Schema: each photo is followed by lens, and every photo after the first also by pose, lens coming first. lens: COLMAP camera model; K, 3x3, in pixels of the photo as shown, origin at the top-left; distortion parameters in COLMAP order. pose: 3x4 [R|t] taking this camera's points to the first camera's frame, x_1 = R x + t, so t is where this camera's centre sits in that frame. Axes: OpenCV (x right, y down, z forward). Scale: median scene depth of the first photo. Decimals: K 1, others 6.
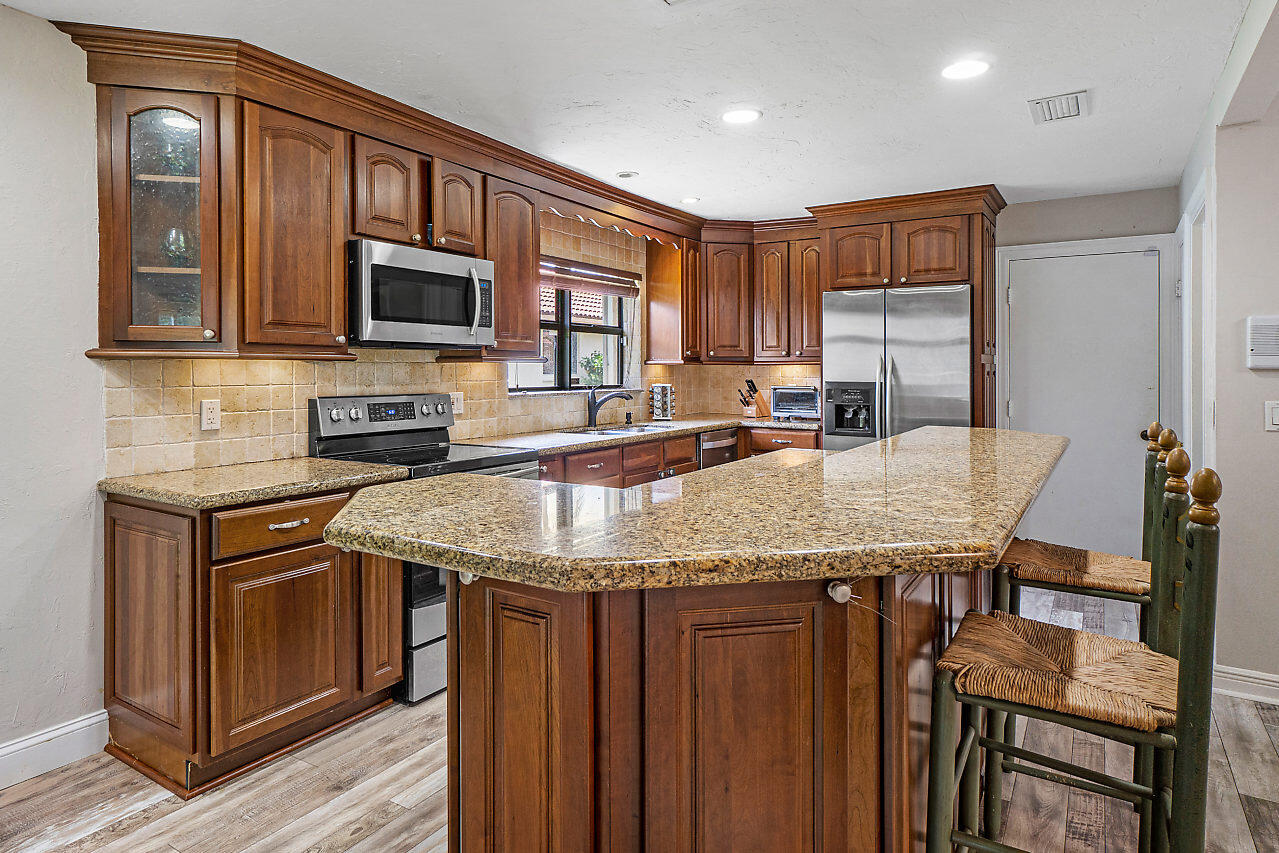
lens RADIAL K [[749.7, 0, 628.5], [0, 749.7, 372.2], [0, 0, 1]] dist [0.026233, 0.000344]
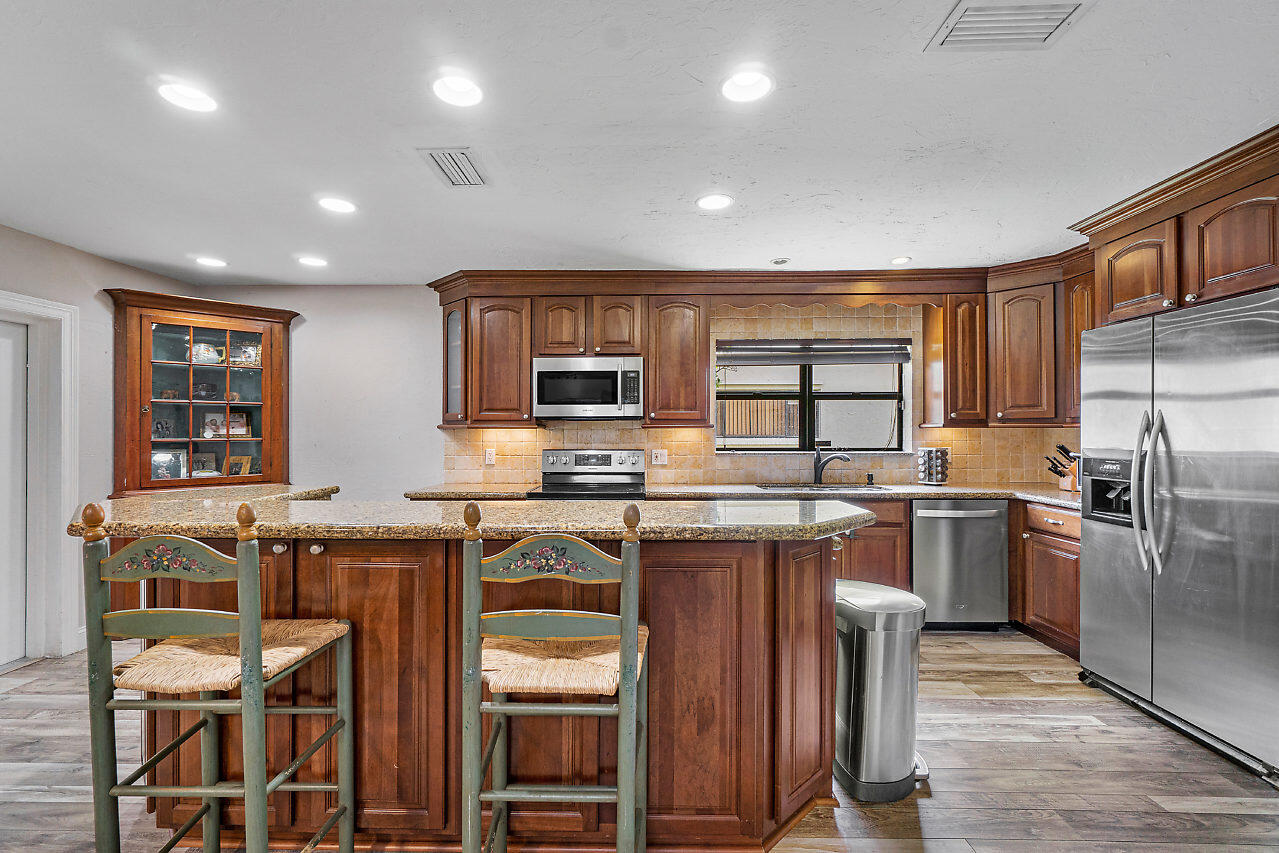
lens RADIAL K [[572.2, 0, 640.5], [0, 572.2, 430.5], [0, 0, 1]] dist [0.000332, 0.000683]
pose [[0.529009, -0.001679, -0.848614, 0.537704], [-0.001440, 0.999995, -0.002875, -0.004663], [0.848615, 0.002743, 0.529004, 0.317050]]
